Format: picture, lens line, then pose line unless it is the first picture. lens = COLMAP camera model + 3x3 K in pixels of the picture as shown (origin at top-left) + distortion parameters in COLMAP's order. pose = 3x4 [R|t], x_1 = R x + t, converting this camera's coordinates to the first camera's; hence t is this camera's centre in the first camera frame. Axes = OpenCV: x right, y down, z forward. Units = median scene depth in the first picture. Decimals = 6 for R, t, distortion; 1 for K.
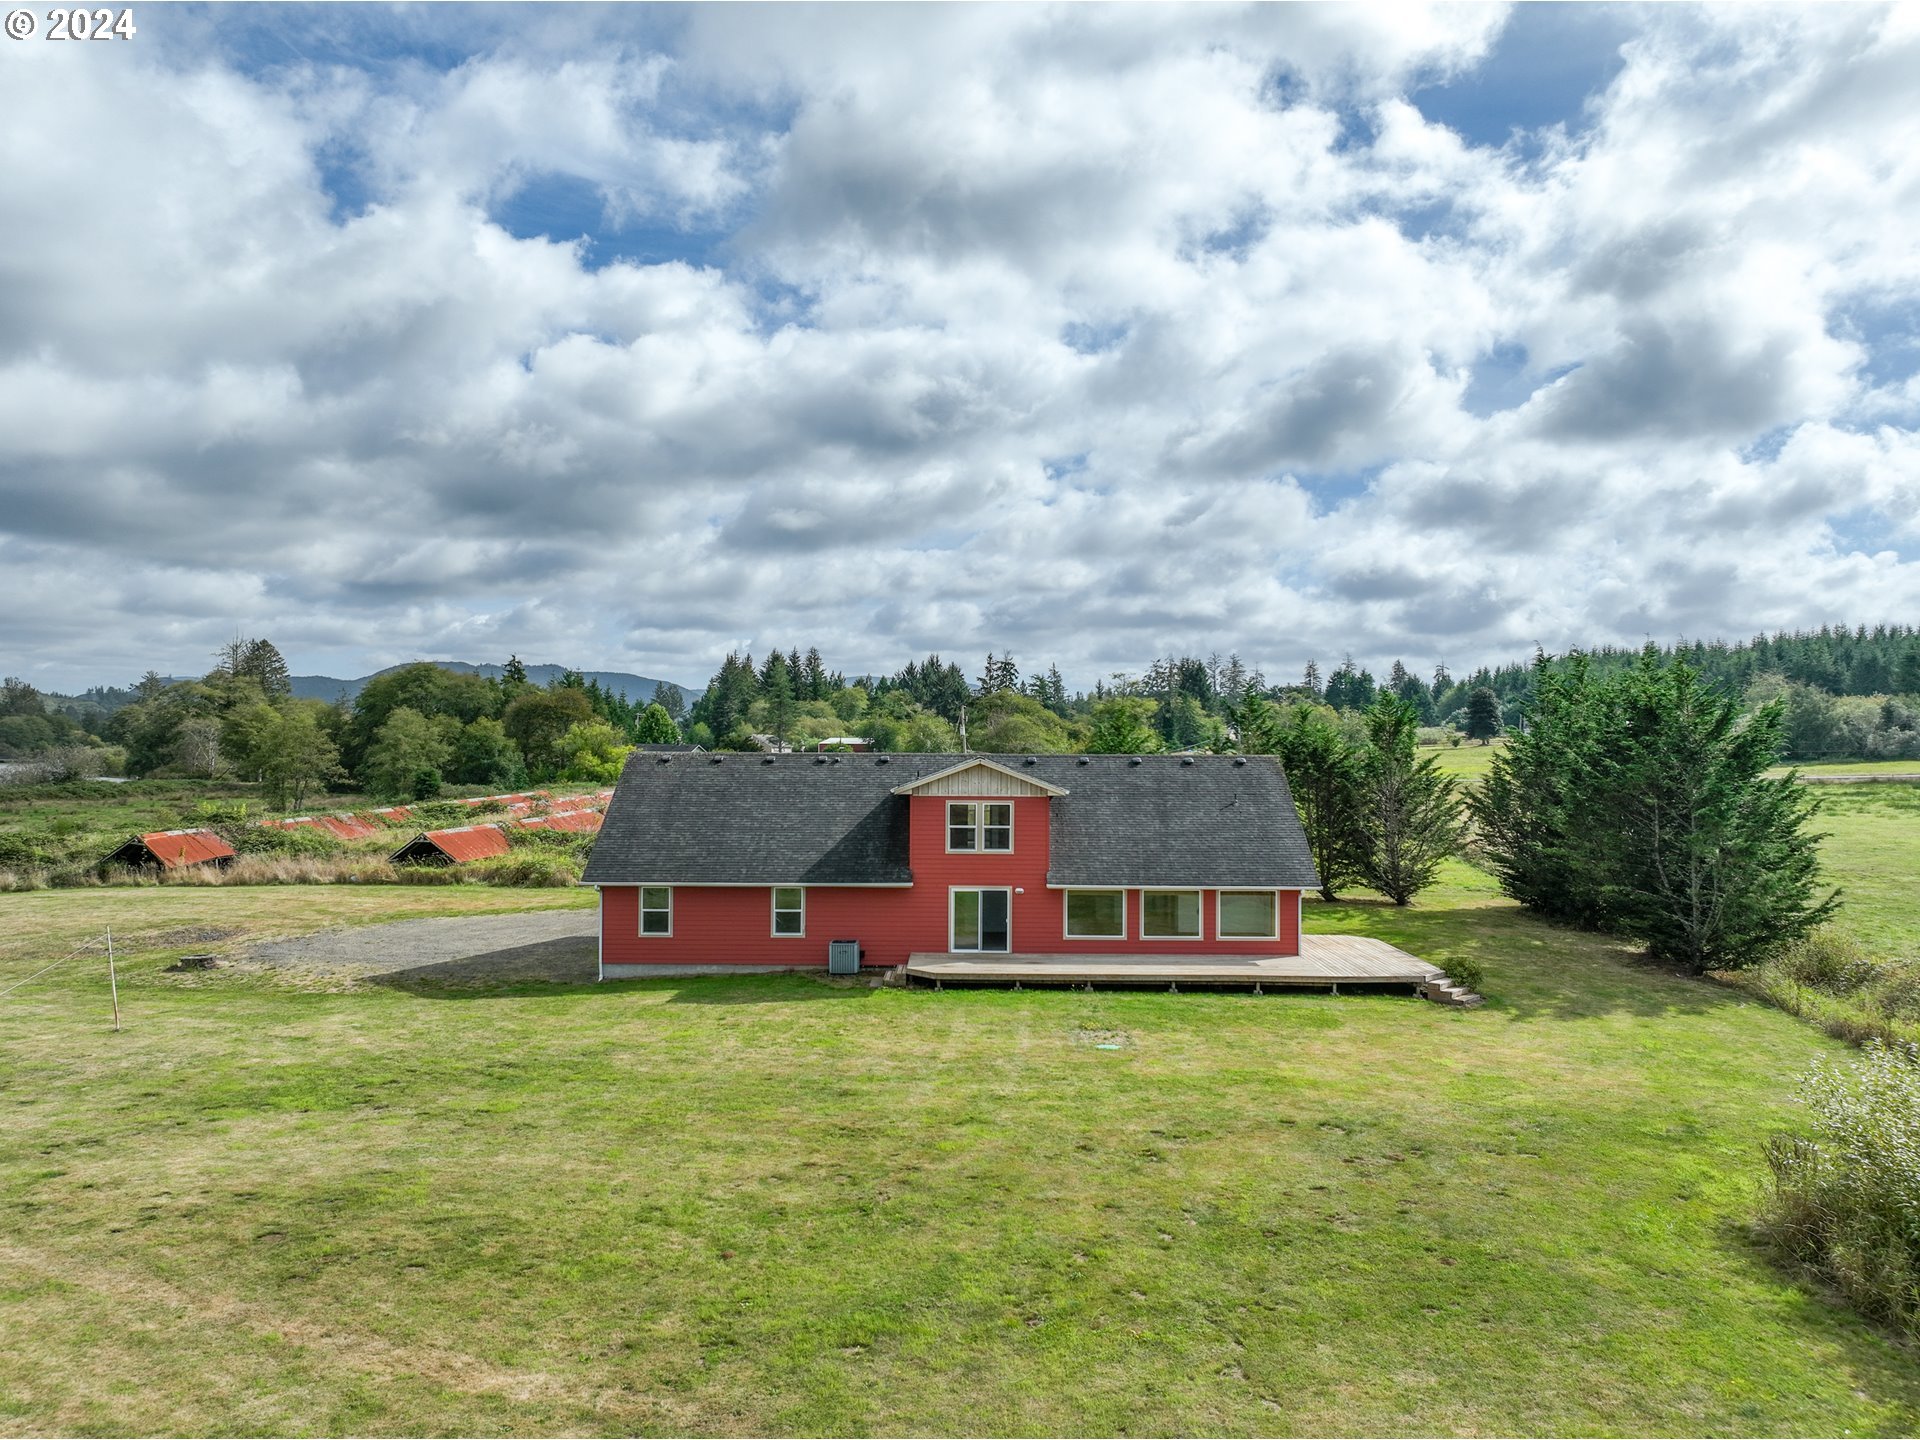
lens RADIAL K [[1405.2, 0, 960.0], [0, 1405.2, 720.0], [0, 0, 1]] dist [-0.004572, 0.002644]
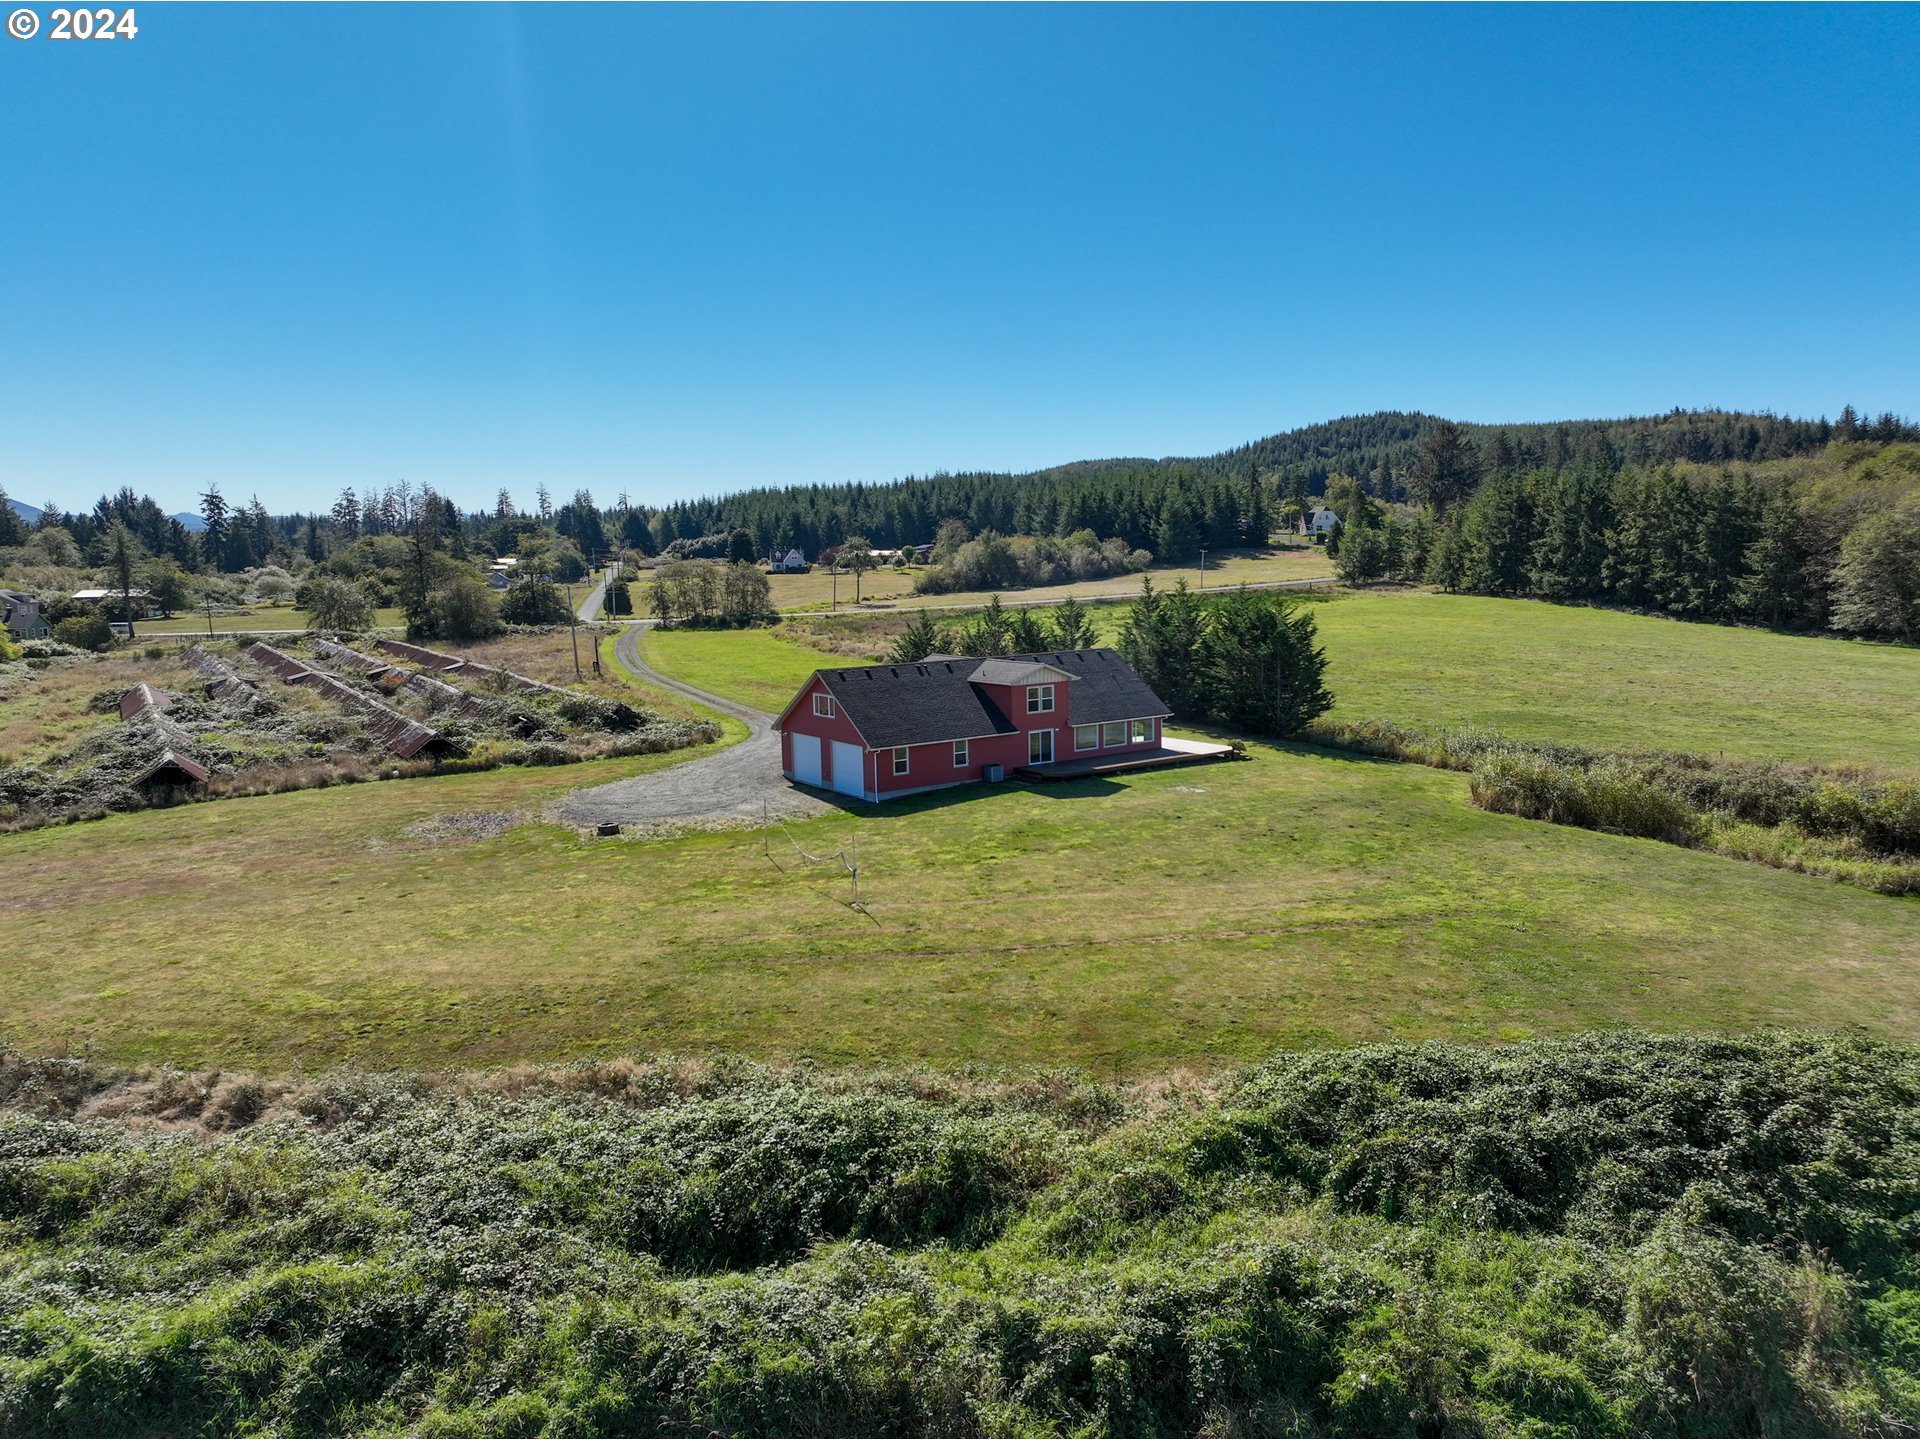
lens RADIAL K [[1405.2, 0, 960.0], [0, 1405.2, 720.0], [0, 0, 1]] dist [-0.004572, 0.002644]
pose [[0.799491, -0.094540, 0.593192, -0.294844], [0.012134, 0.989877, 0.141408, -0.041033], [-0.600556, -0.105857, 0.792545, -0.113265]]
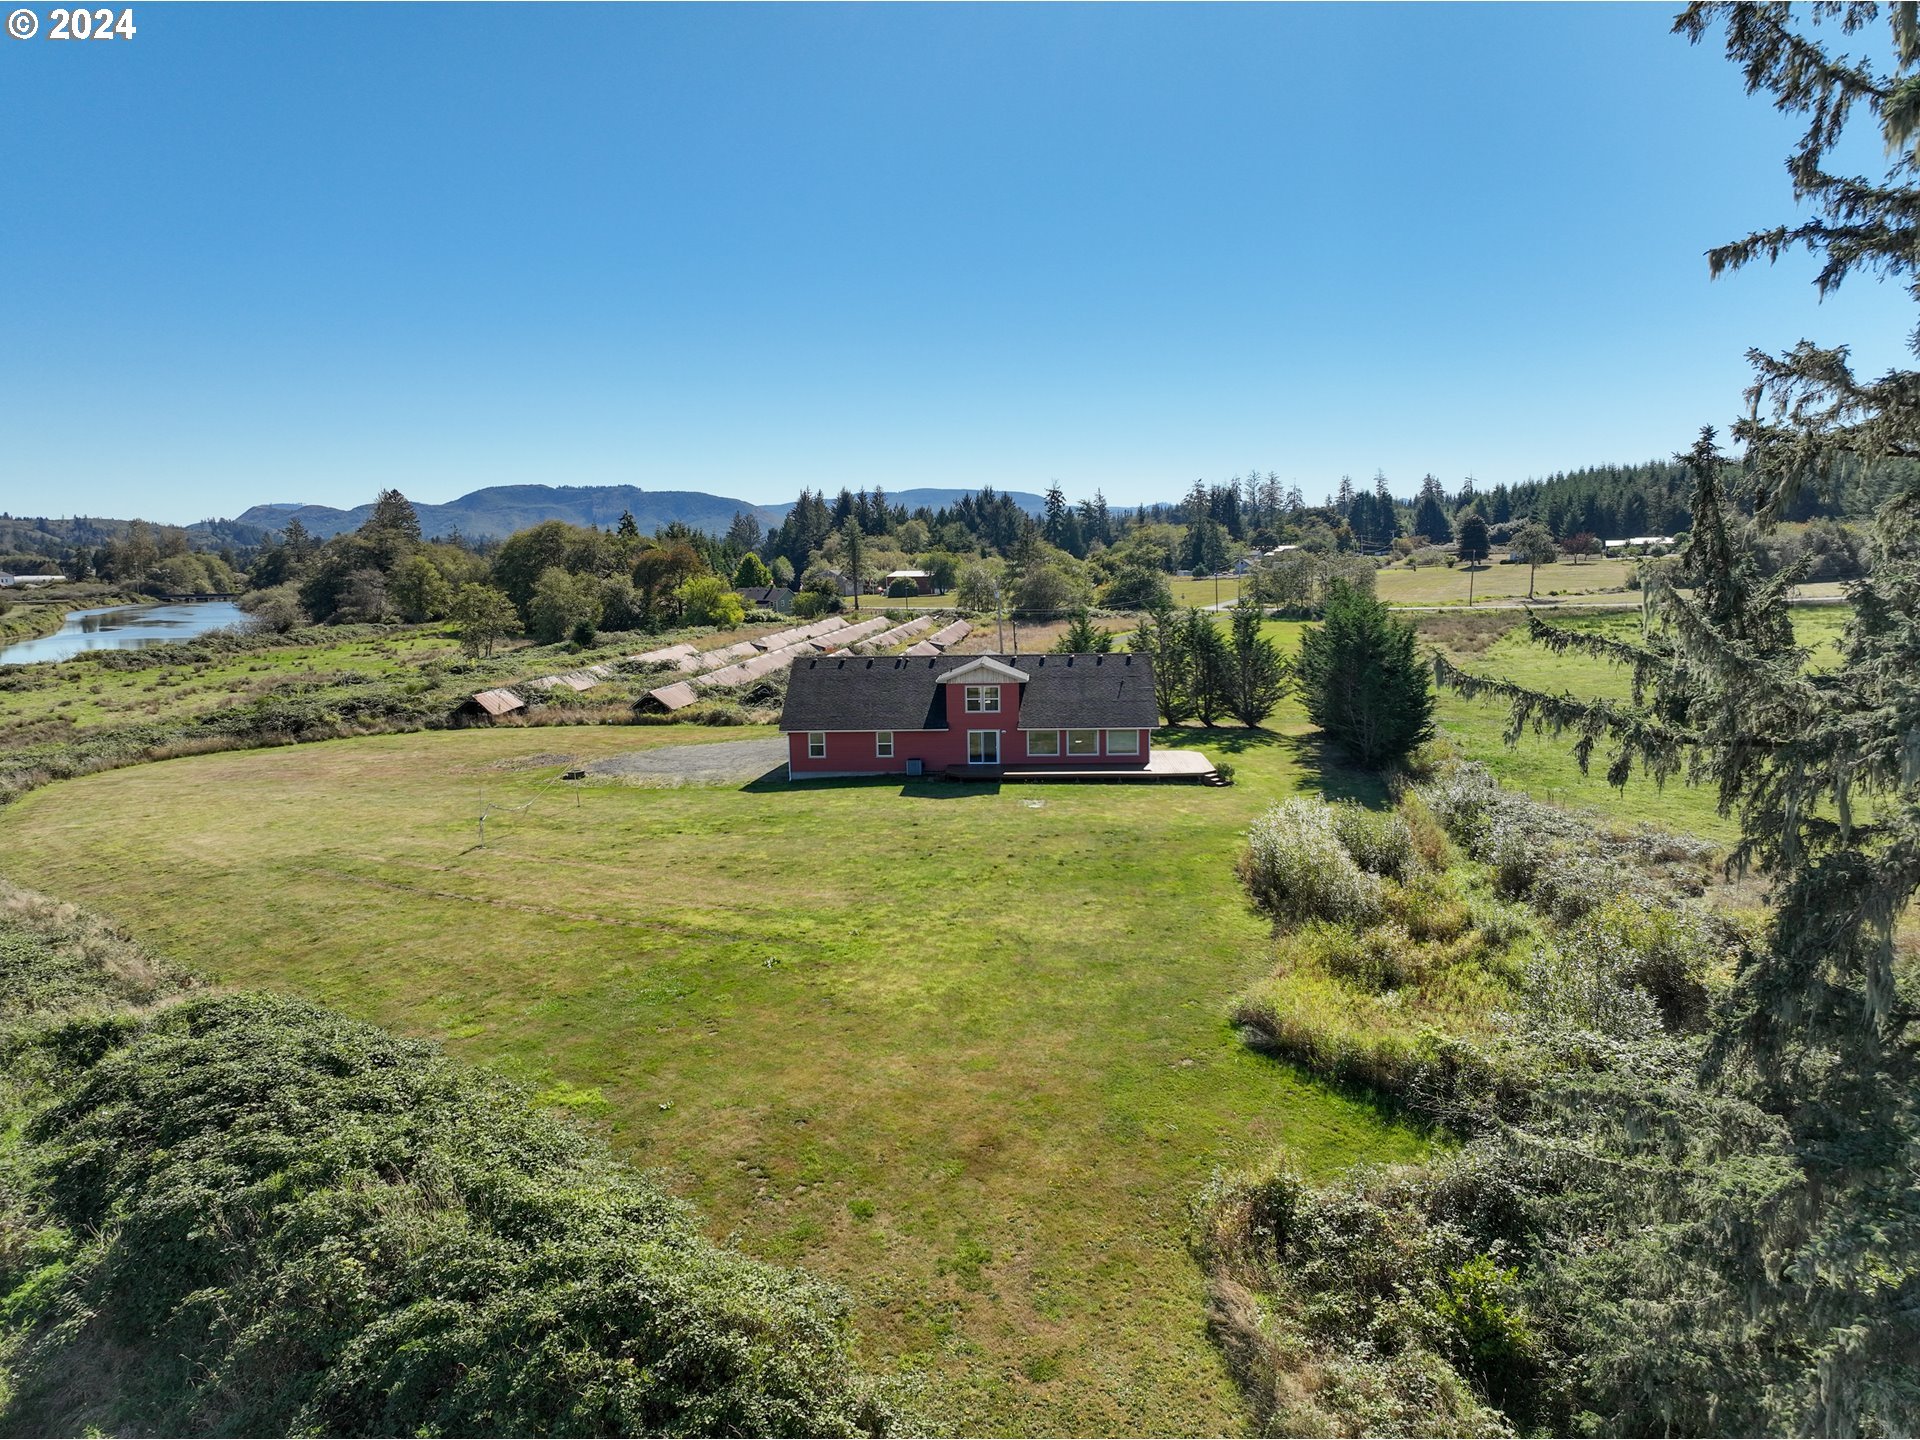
lens RADIAL K [[1405.2, 0, 960.0], [0, 1405.2, 720.0], [0, 0, 1]] dist [-0.004572, 0.002644]
pose [[0.998723, -0.016466, -0.047759, 0.017852], [0.023064, 0.989730, 0.141079, -0.040505], [0.044945, -0.142000, 0.988846, -0.218671]]
